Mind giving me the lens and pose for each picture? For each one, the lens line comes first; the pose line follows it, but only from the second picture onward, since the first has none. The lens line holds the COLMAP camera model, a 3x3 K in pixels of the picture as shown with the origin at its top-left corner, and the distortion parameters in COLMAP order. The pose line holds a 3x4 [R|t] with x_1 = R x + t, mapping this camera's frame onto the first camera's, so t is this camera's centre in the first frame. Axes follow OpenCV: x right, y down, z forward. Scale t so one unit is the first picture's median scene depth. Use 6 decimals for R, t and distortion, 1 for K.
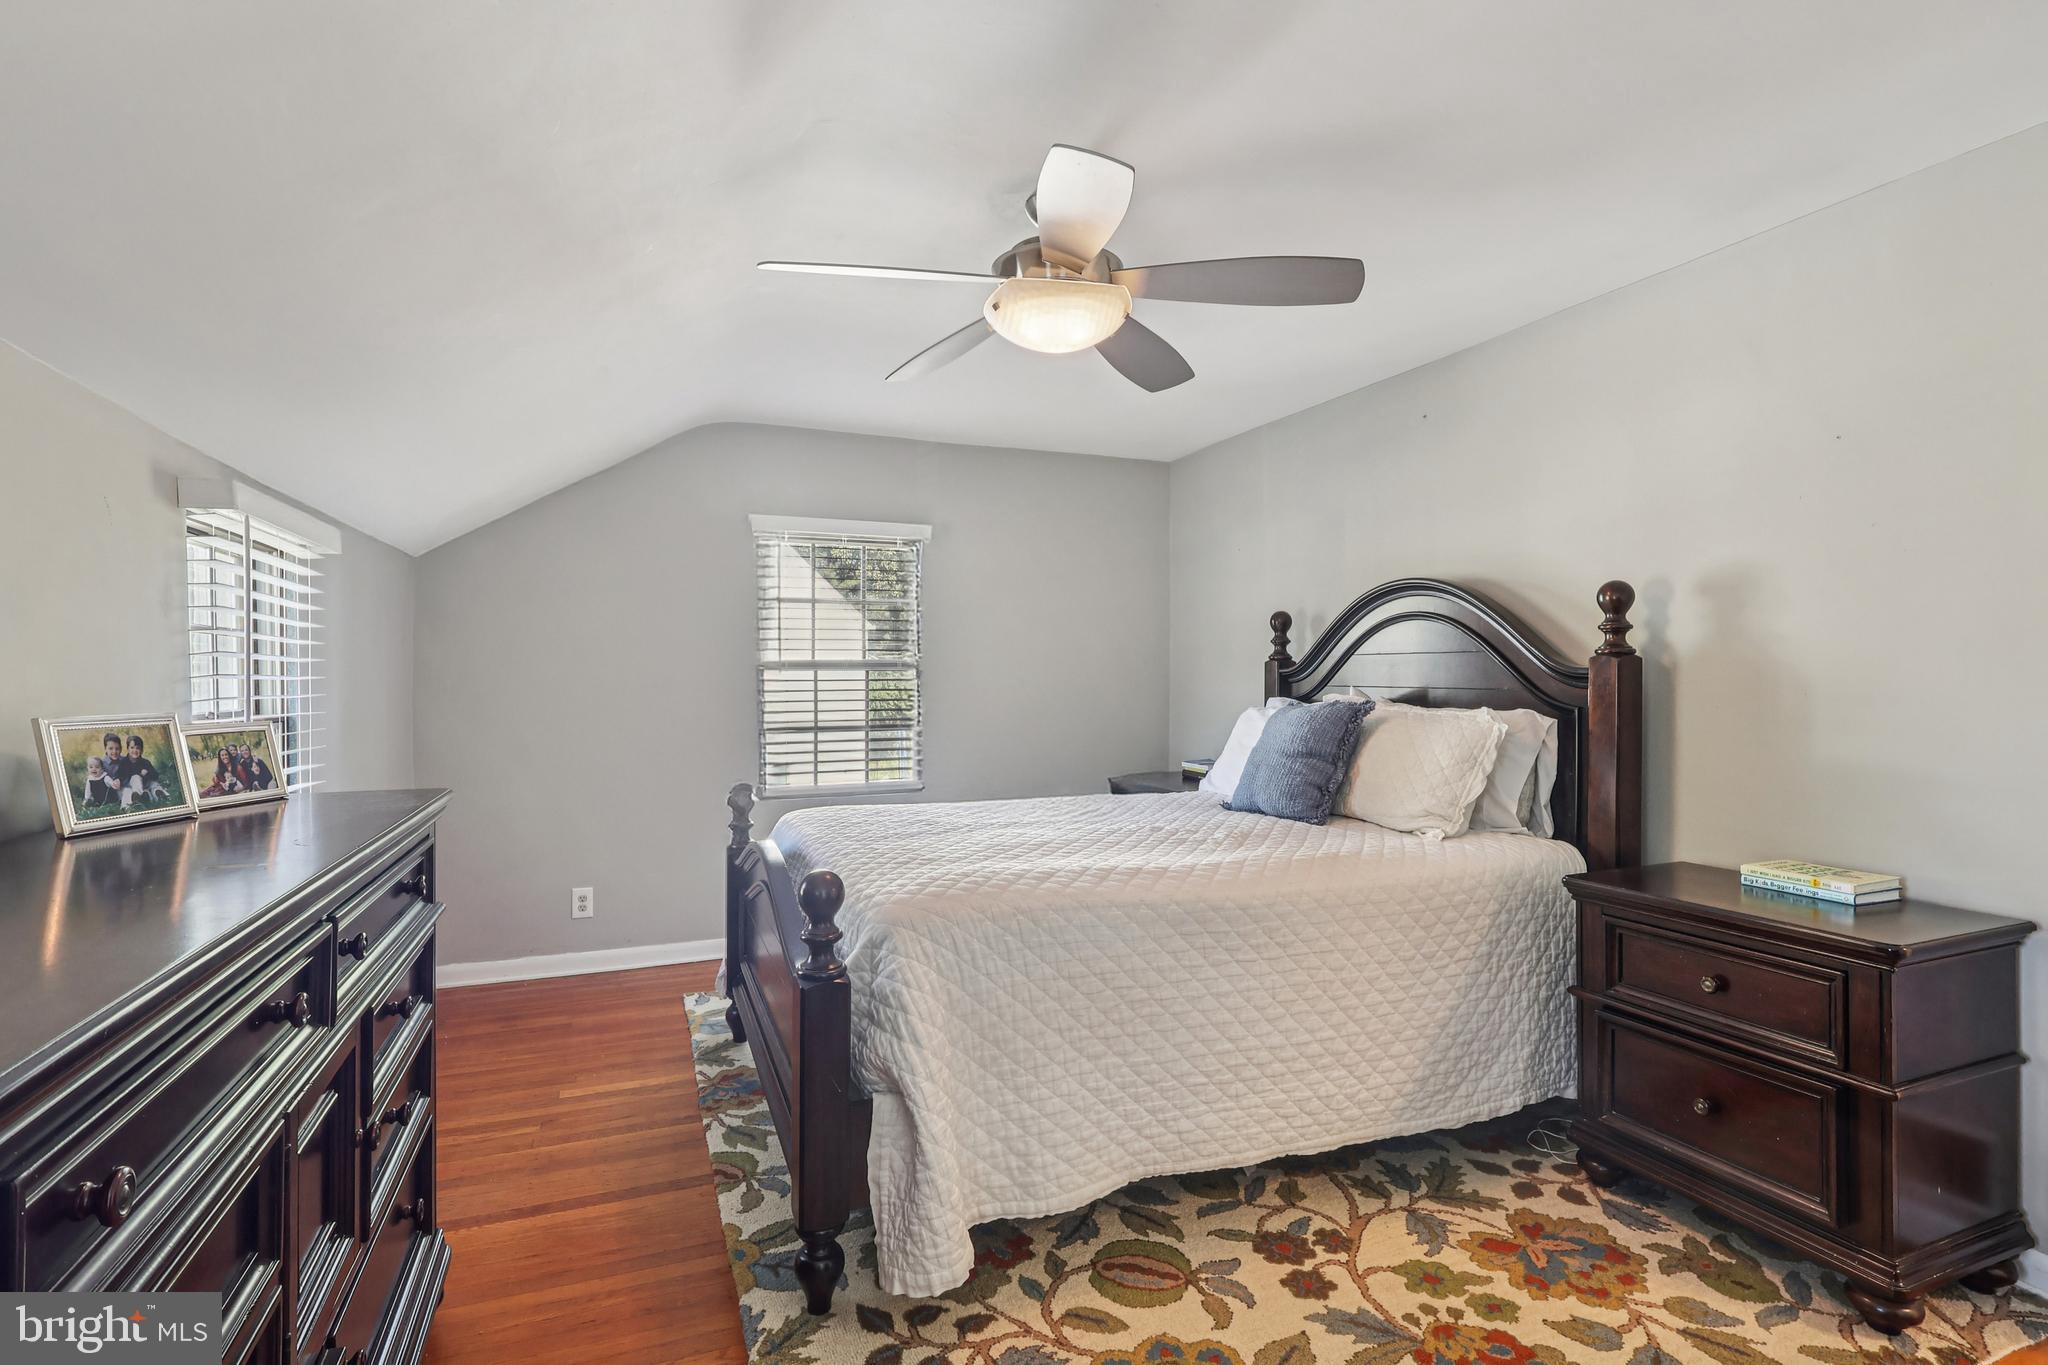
lens RADIAL K [[980.6, 0, 1022.2], [0, 980.6, 683.3], [0, 0, 1]] dist [-0.001428, 0.000504]
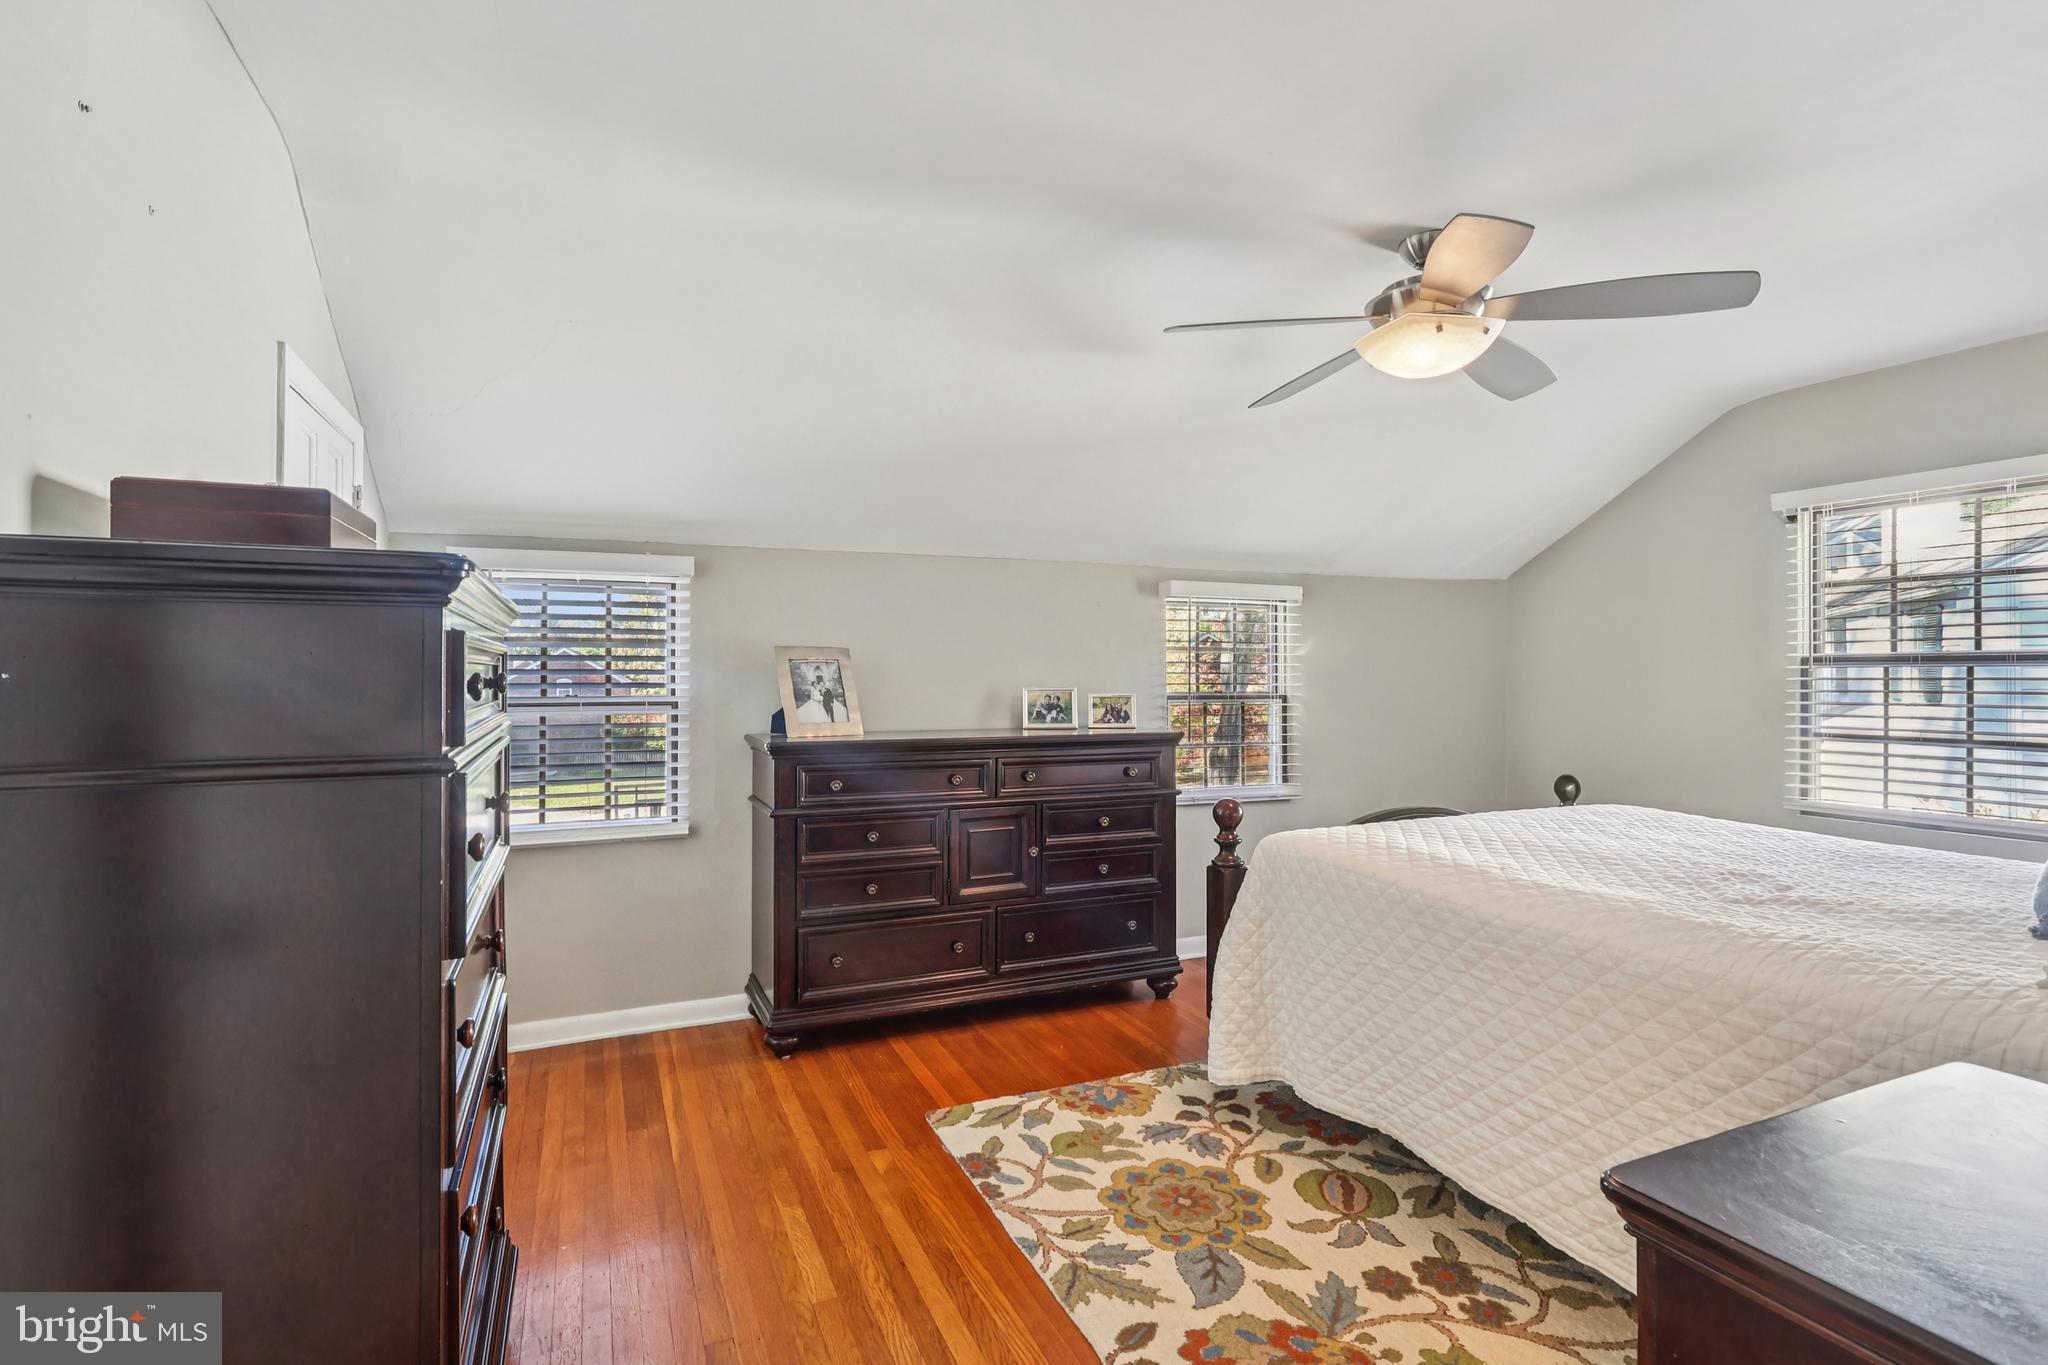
lens RADIAL K [[980.6, 0, 1021.5], [0, 980.6, 674.2], [0, 0, 1]] dist [-0.001428, 0.000504]
pose [[0.032862, 0.002723, -0.999456, 1.251072], [-0.007341, 0.999970, 0.002483, -0.007820], [0.999433, 0.007255, 0.032881, 0.575432]]
